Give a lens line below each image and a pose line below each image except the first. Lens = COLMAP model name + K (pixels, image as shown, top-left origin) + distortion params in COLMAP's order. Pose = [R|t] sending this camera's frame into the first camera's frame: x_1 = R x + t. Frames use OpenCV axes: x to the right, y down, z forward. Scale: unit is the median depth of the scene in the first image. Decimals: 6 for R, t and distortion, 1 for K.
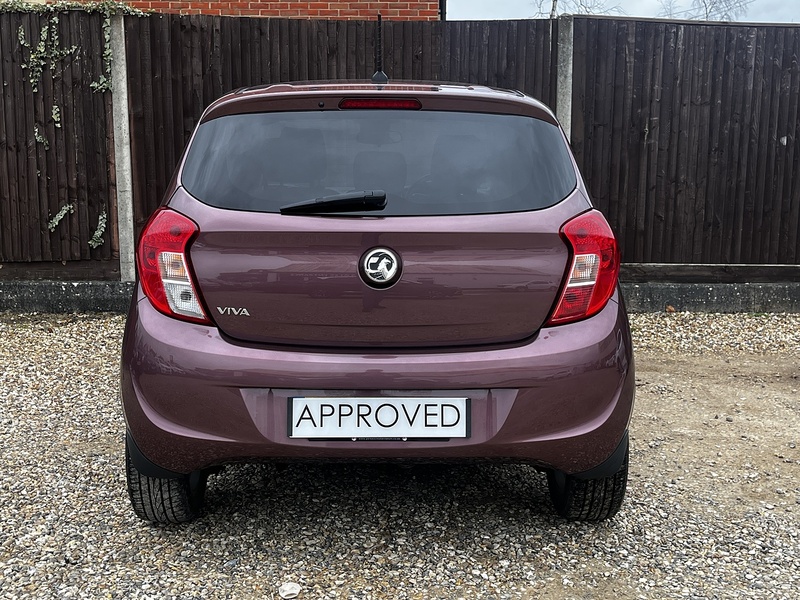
lens RADIAL K [[1088.6, 0, 393.8], [0, 1088.6, 299.2], [0, 0, 1]] dist [0.037866, -0.022071]
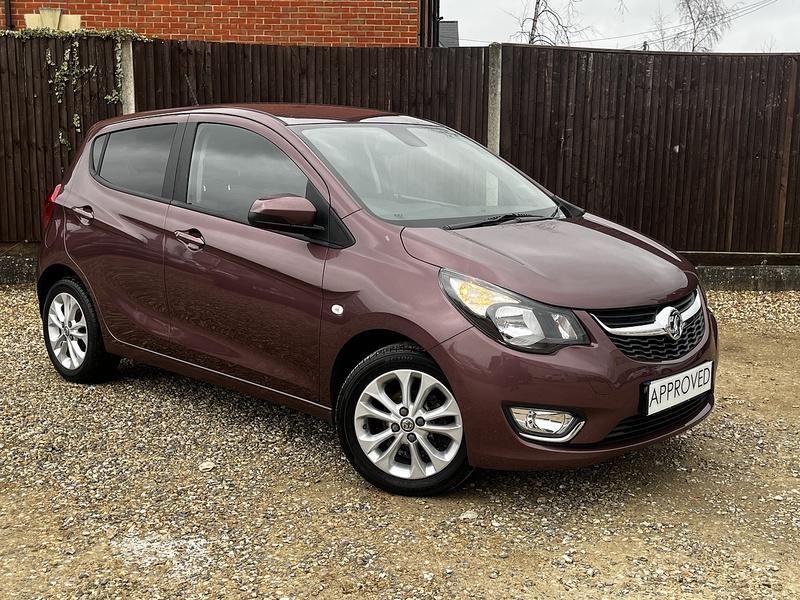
lens RADIAL K [[987.1, 0, 400.0], [0, 987.1, 300.0], [0, 0, 1]] dist [0.050440, -0.051479]
pose [[0.999902, 0.011054, -0.008559, 0.064339], [-0.010938, 0.999849, 0.013515, 0.011787], [0.008708, -0.013420, 0.999872, -0.109832]]
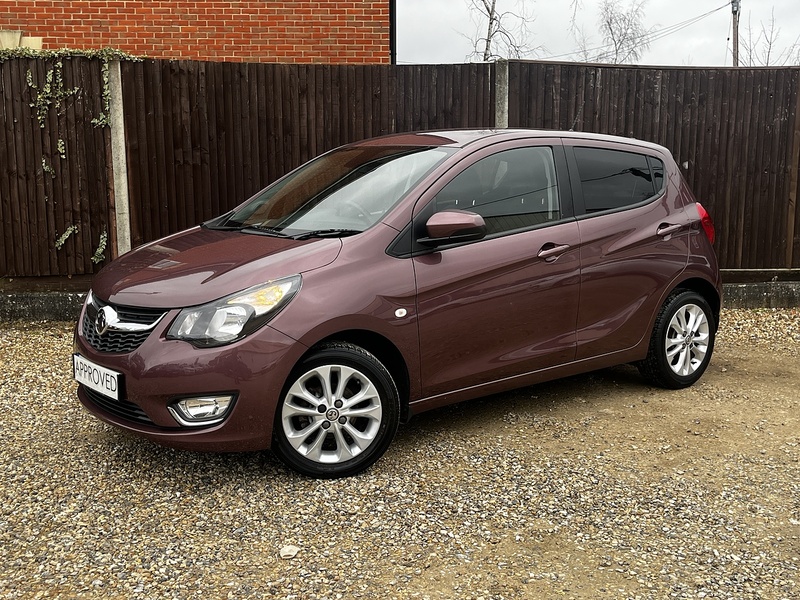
lens RADIAL K [[956.8, 0, 401.9], [0, 956.8, 300.2], [0, 0, 1]] dist [0.046697, -0.032038]
pose [[0.998394, -0.015499, 0.054486, -0.010345], [0.015524, 0.999879, -0.000038, -0.003225], [-0.054479, 0.000884, 0.998515, -0.025236]]
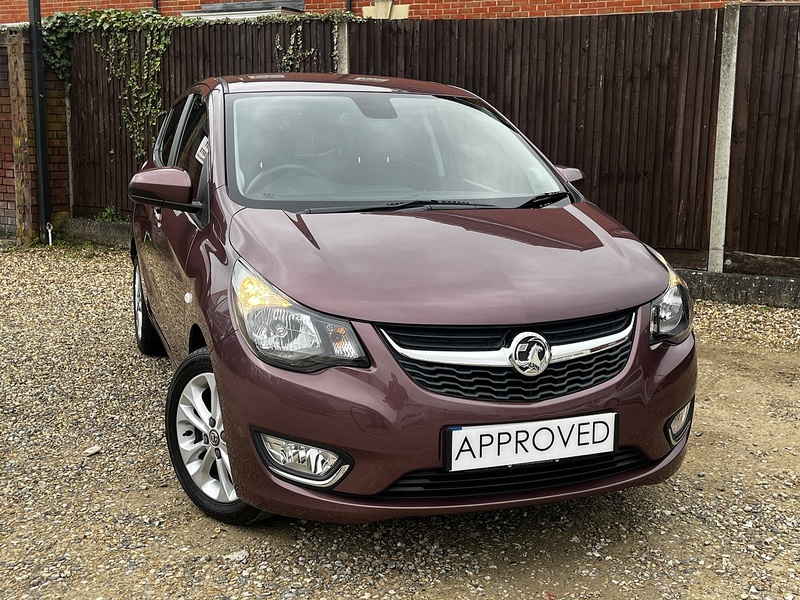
lens RADIAL K [[1061.4, 0, 368.1], [0, 1061.4, 318.2], [0, 0, 1]] dist [0.055008, -0.060714]
pose [[0.862426, 0.101297, -0.495944, 0.390168], [-0.091085, 0.994835, 0.044804, 0.013534], [0.497921, 0.006533, 0.867198, -0.017518]]
